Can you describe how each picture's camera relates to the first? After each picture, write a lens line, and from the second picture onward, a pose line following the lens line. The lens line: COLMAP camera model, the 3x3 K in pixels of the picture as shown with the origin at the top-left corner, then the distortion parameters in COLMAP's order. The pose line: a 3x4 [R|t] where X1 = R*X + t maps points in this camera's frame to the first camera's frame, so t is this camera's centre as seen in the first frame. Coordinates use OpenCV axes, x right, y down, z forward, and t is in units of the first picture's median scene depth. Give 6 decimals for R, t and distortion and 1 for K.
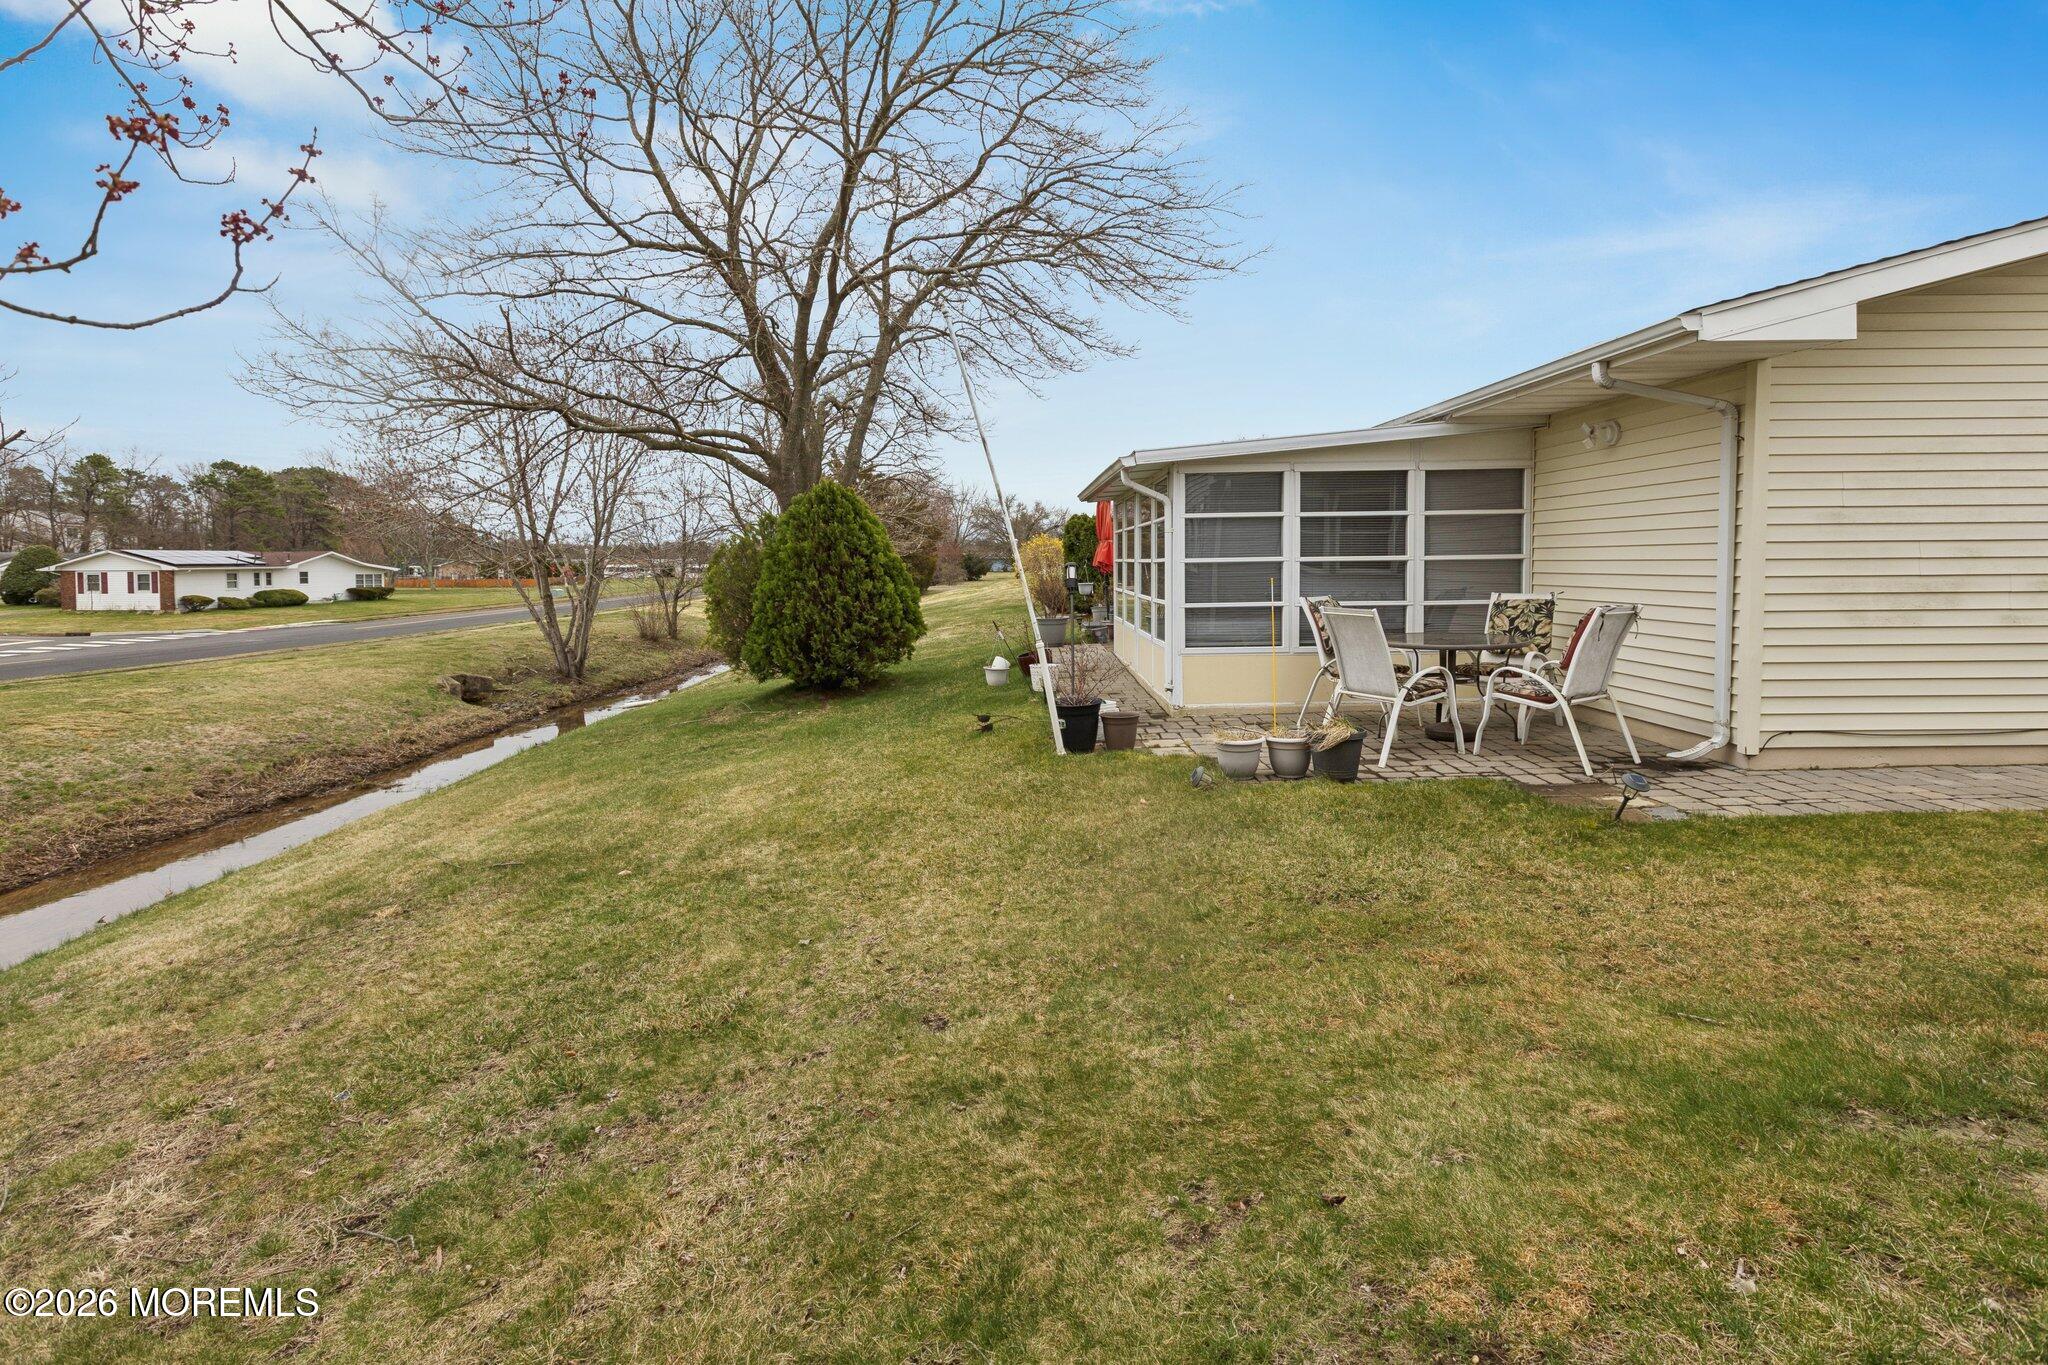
lens RADIAL K [[984.9, 0, 1007.4], [0, 984.9, 655.2], [0, 0, 1]] dist [-0.003972, -0.000231]
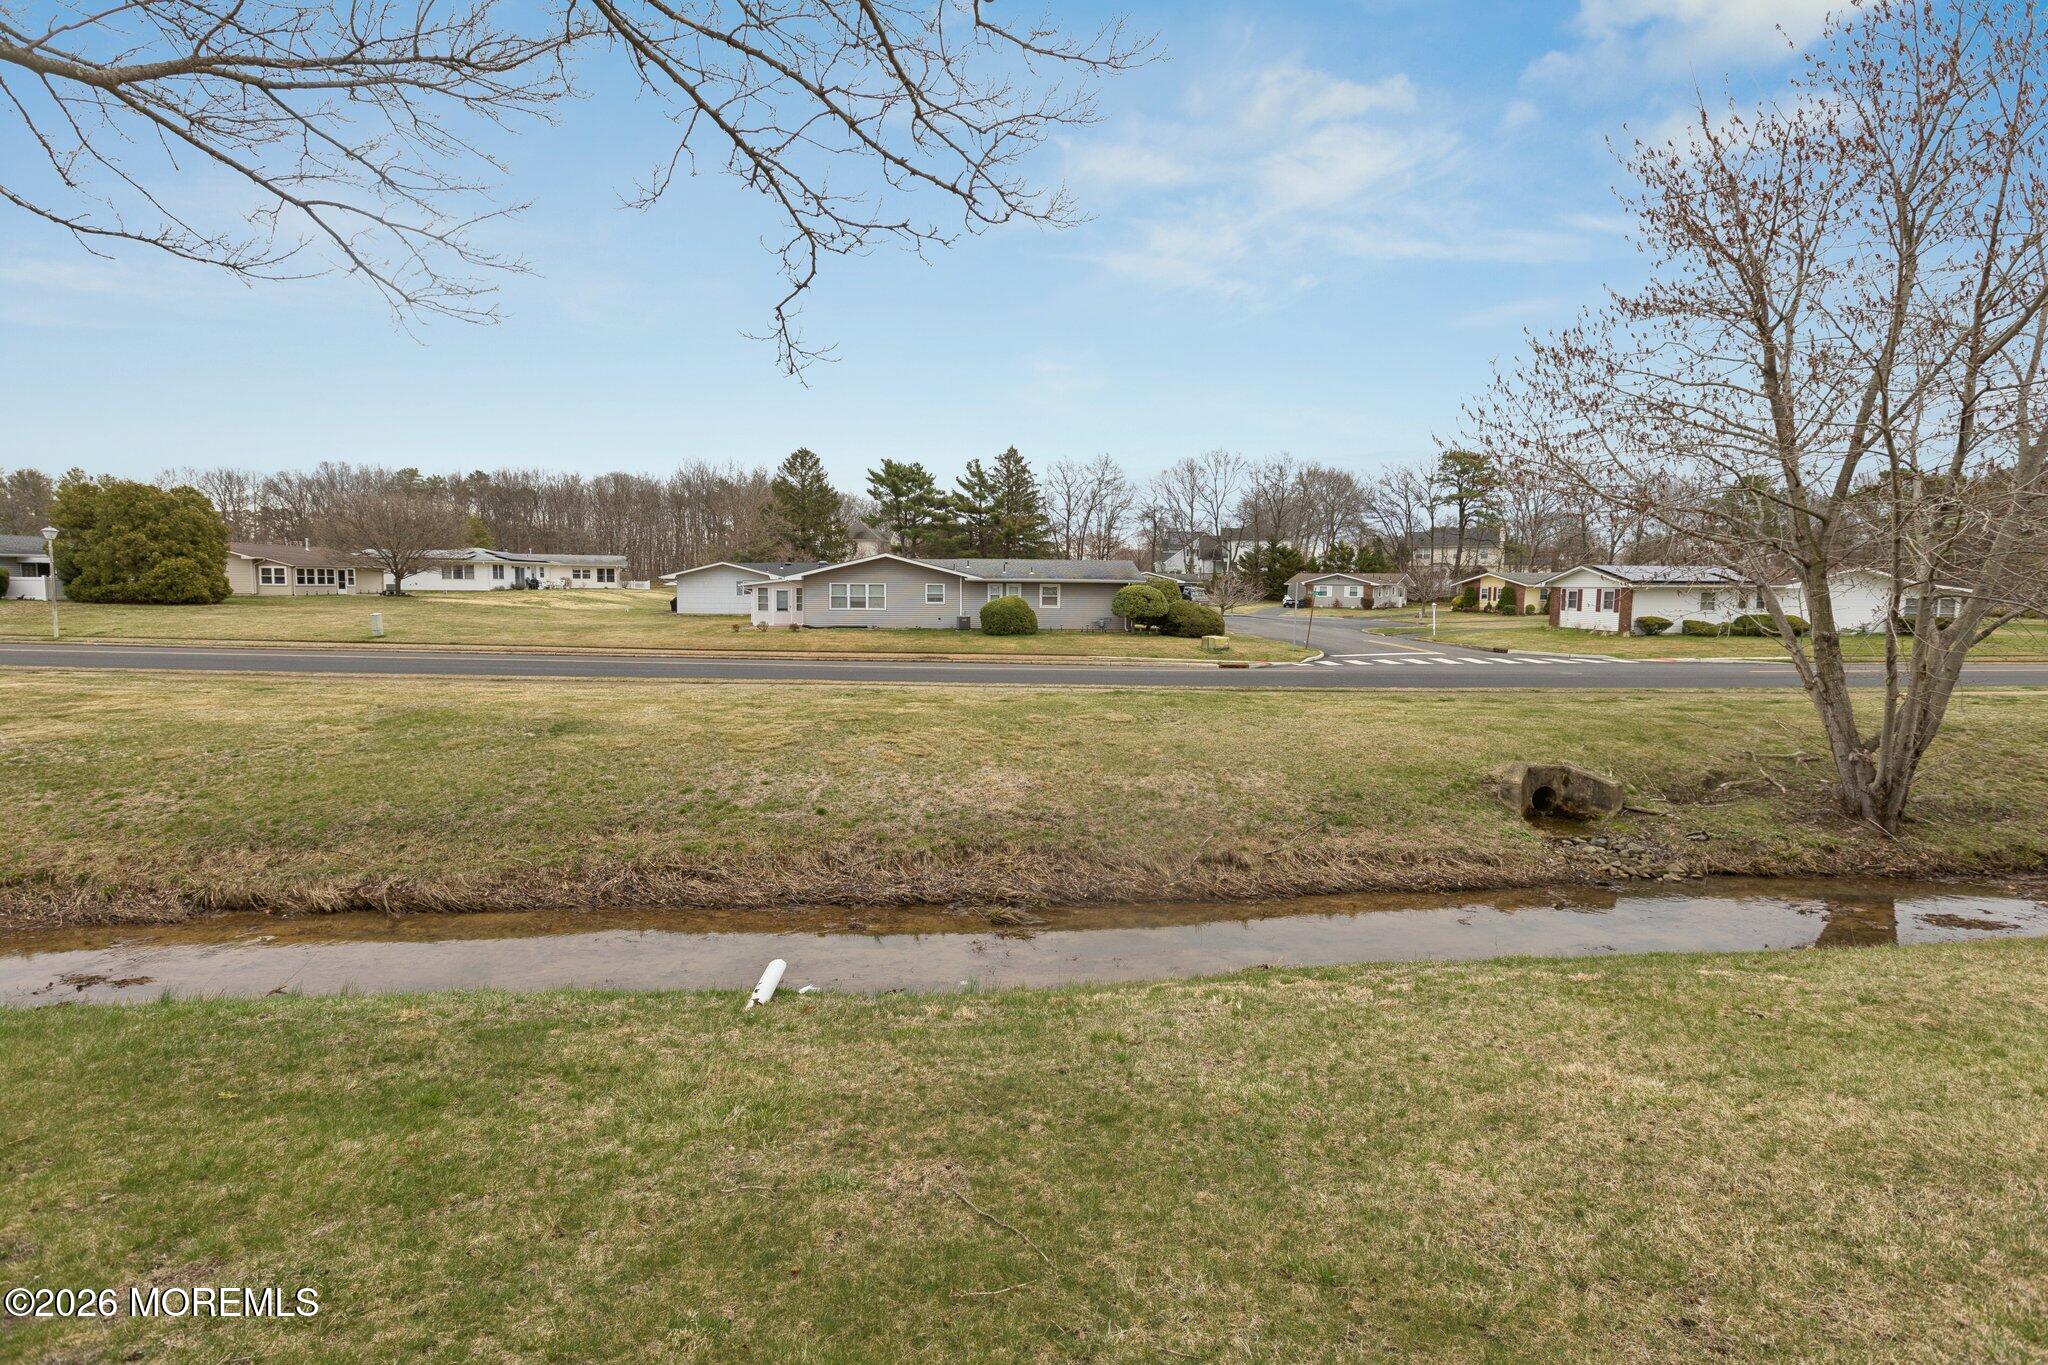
lens RADIAL K [[984.9, 0, 1007.4], [0, 984.9, 655.2], [0, 0, 1]] dist [-0.003972, -0.000231]
pose [[0.109061, 0.080437, -0.990775, -0.016353], [-0.102436, 0.992324, 0.069287, -0.029127], [0.988743, 0.093934, 0.116463, 0.333961]]
